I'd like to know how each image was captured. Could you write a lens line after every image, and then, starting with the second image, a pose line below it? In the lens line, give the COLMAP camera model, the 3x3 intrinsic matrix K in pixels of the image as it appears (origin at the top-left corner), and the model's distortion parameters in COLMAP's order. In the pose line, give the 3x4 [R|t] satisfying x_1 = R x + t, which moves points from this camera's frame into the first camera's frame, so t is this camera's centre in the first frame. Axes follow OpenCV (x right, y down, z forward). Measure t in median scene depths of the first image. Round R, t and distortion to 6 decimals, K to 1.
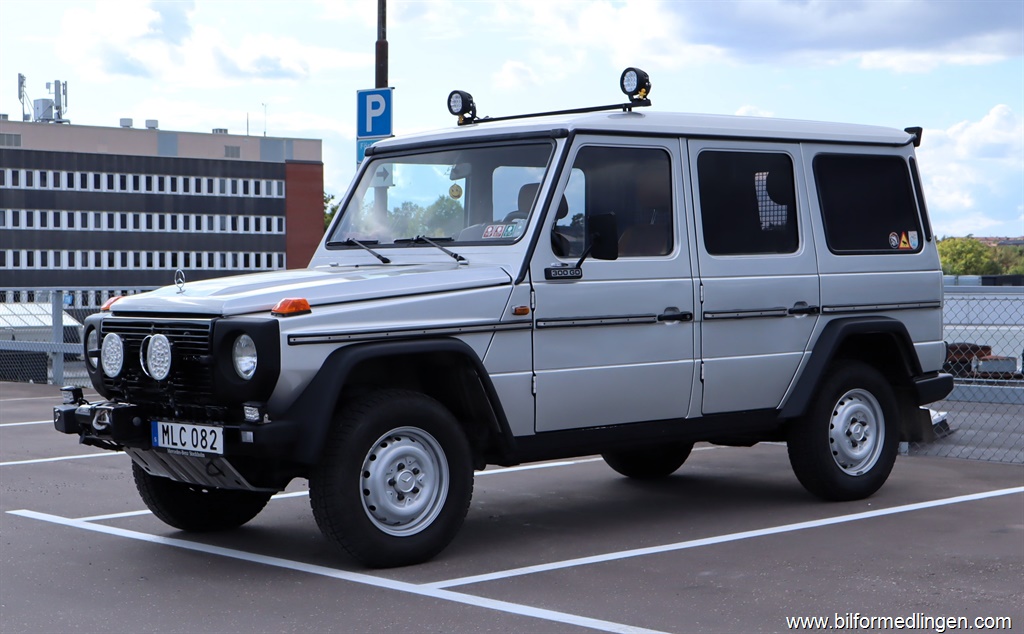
lens RADIAL K [[1835.1, 0, 512.0], [0, 1835.1, 317.0], [0, 0, 1]] dist [0.006583, -0.085949]
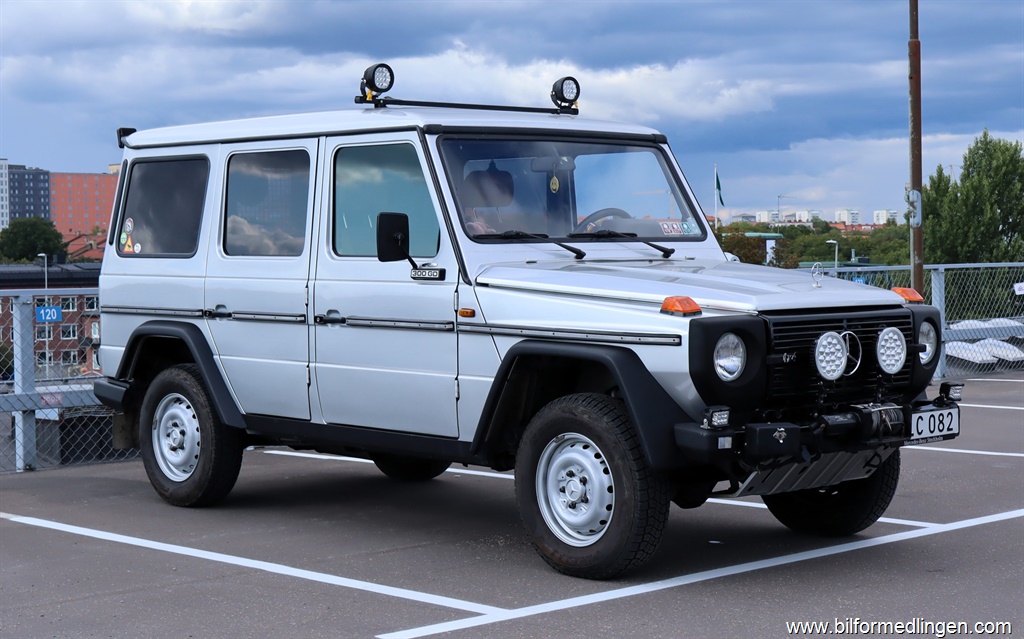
lens RADIAL K [[1928.8, 0, 512.0], [0, 1928.8, 319.5], [0, 0, 1]] dist [-0.057590, -0.054757]
pose [[-0.034134, -0.024704, 0.999112, -1.125159], [0.041037, 0.998817, 0.026099, -0.027665], [-0.998574, 0.041892, -0.033080, 1.149507]]
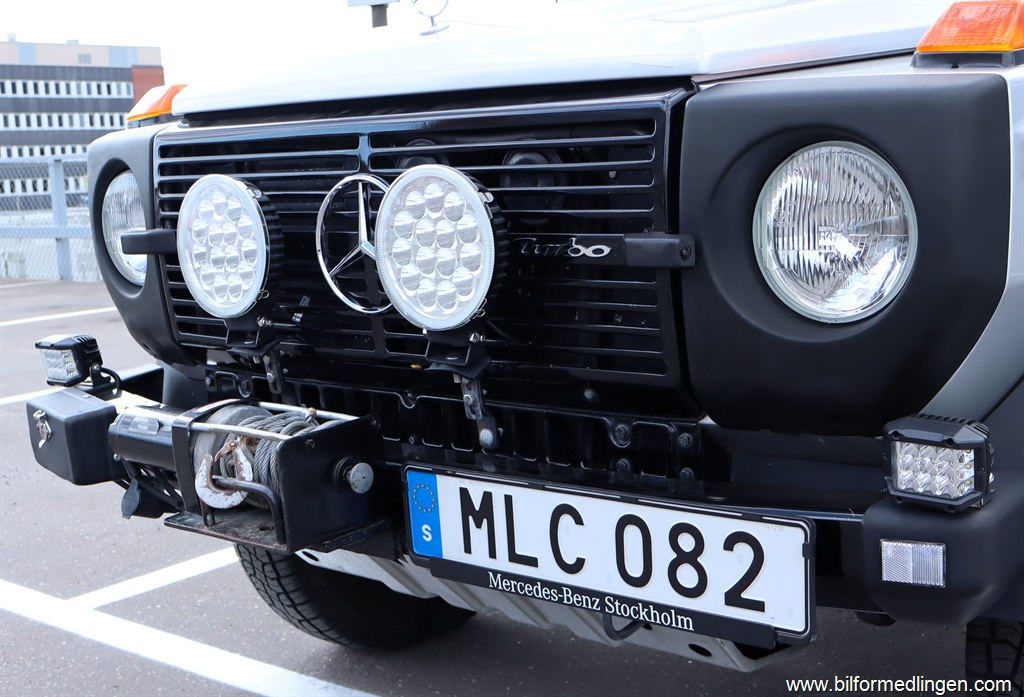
lens RADIAL K [[1405.0, 0, 513.4], [0, 1405.0, 402.2], [0, 0, 1]] dist [0.001064, -0.053510]
pose [[0.989459, -0.057825, 0.132767, -0.195314], [0.037272, 0.987620, 0.152371, 0.012012], [-0.139934, -0.145816, 0.979365, 0.731716]]
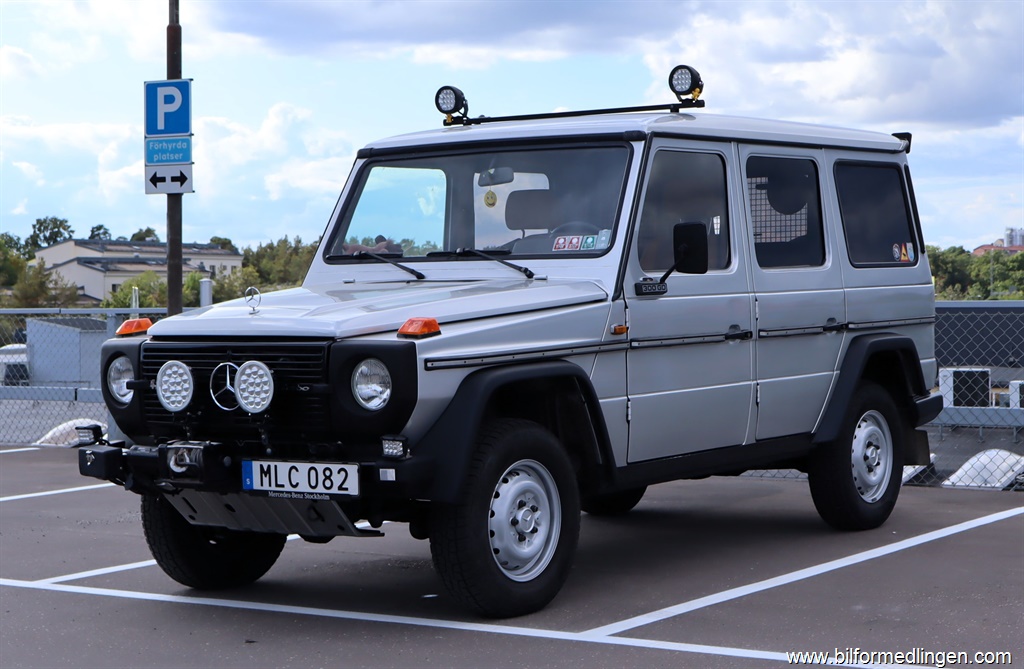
lens RADIAL K [[2087.9, 0, 512.0], [0, 2087.9, 334.5], [0, 0, 1]] dist [0.003587, 0.029842]
pose [[0.970995, -0.011296, 0.238832, -0.288507], [0.012241, 0.999922, -0.002475, 0.000745], [-0.238786, 0.005326, 0.971058, 0.004948]]
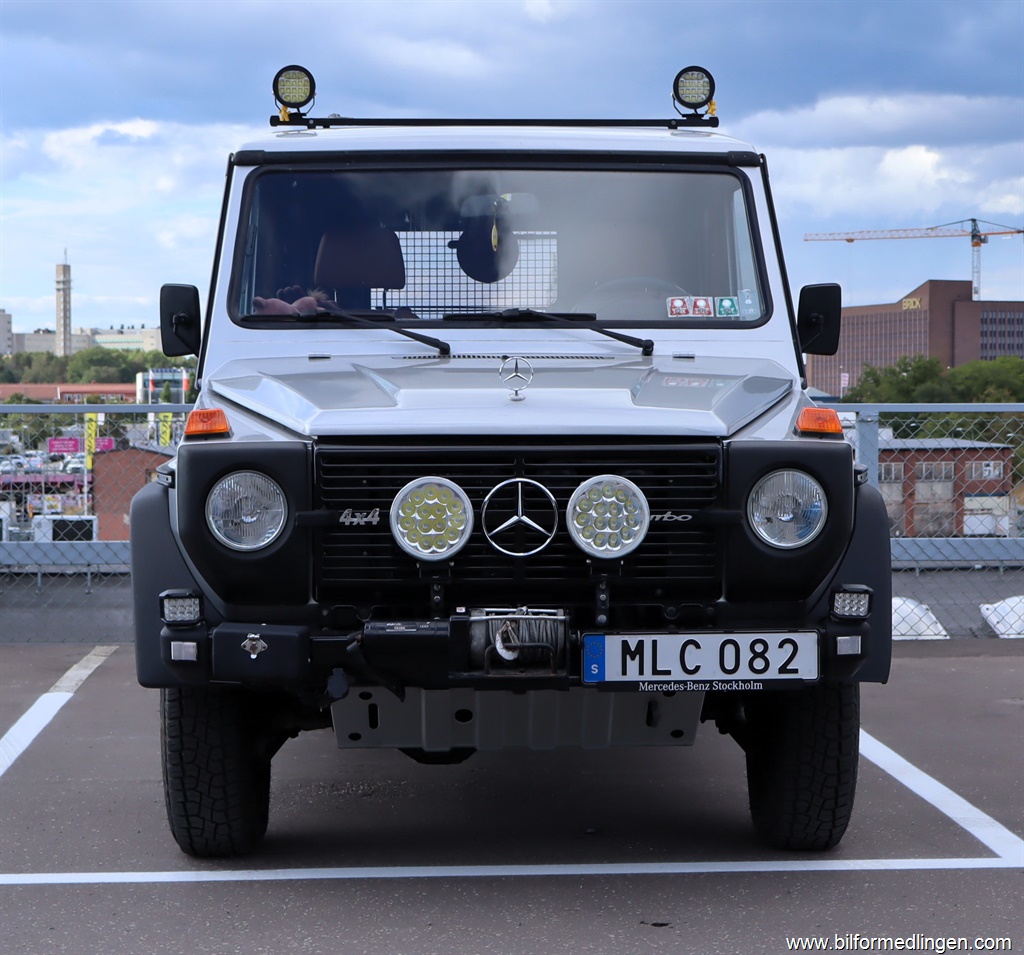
lens RADIAL K [[2540.4, 0, 512.0], [0, 2540.4, 477.5], [0, 0, 1]] dist [-0.032295, 0.277856]
pose [[0.622599, -0.019330, 0.782302, -0.743857], [0.016010, 0.999800, 0.011963, 0.000584], [-0.782377, 0.005076, 0.622785, 0.514586]]
